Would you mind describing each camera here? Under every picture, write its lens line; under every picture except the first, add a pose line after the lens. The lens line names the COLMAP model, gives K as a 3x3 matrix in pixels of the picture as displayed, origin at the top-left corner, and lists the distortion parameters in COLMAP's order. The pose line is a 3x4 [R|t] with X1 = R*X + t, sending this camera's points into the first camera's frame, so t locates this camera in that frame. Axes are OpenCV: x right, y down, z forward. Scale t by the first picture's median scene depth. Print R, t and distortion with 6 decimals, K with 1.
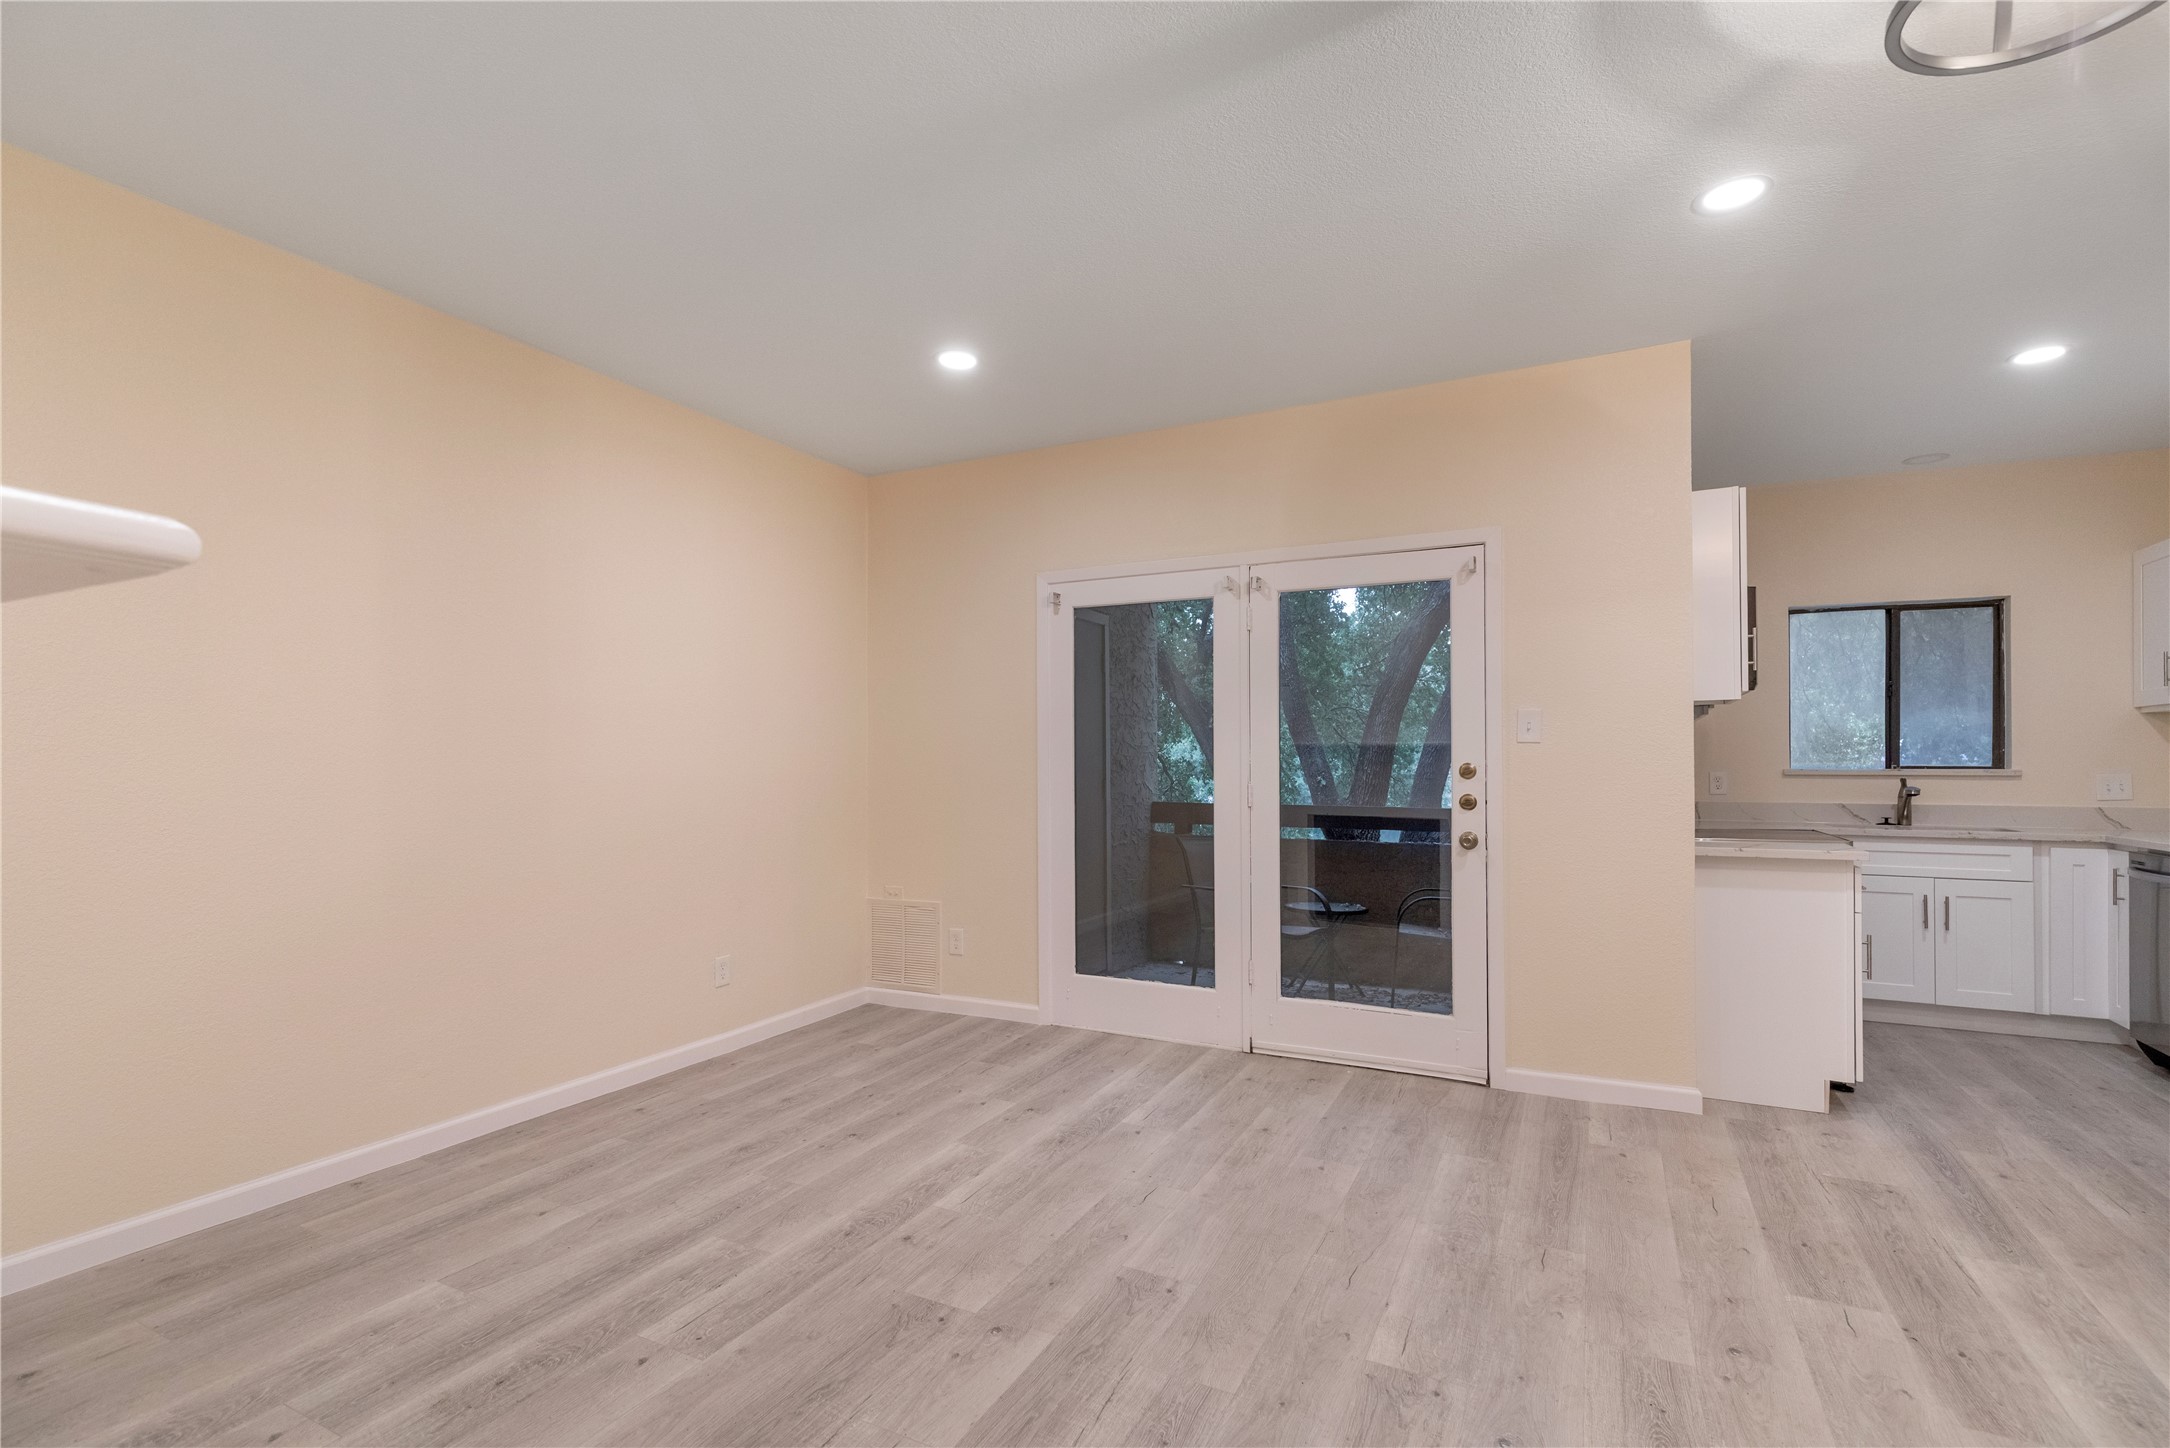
lens RADIAL K [[994.6, 0, 1083.1], [0, 994.6, 755.4], [0, 0, 1]] dist [0.004311, -0.000129]
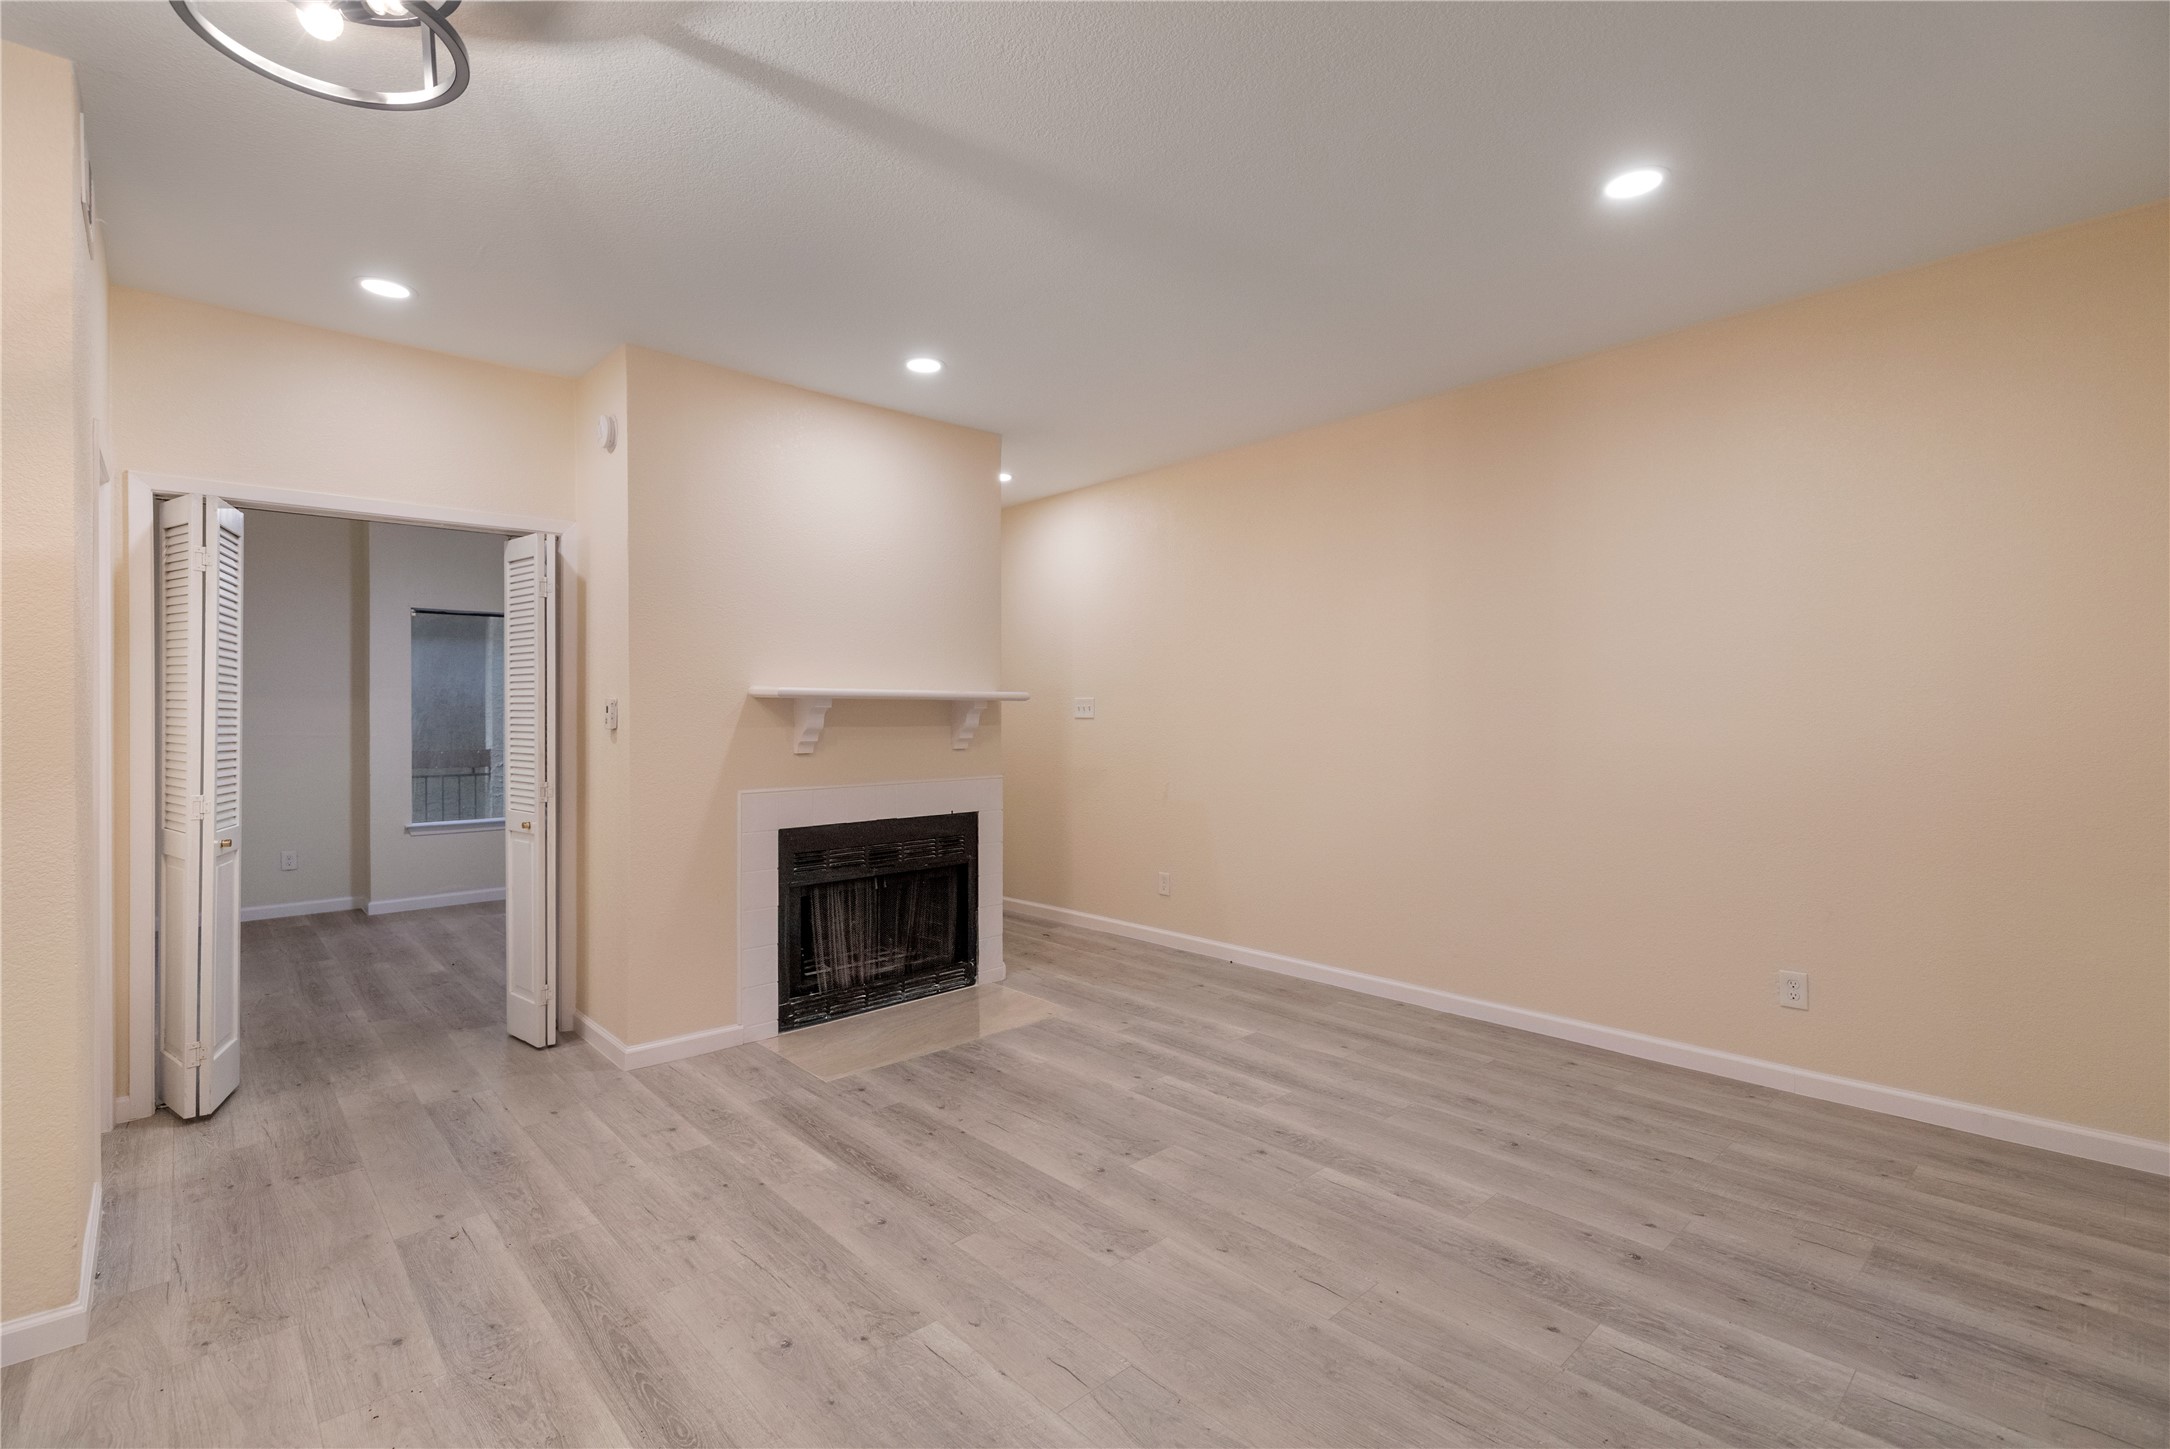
lens RADIAL K [[983.3, 0, 1085.0], [0, 983.3, 724.5], [0, 0, 1]] dist [0.001339, -0.000082]
pose [[-0.343762, 0.012275, -0.938977, 0.658400], [0.009173, 0.999911, 0.009713, -0.013397], [0.939012, -0.005274, -0.343844, 0.833199]]
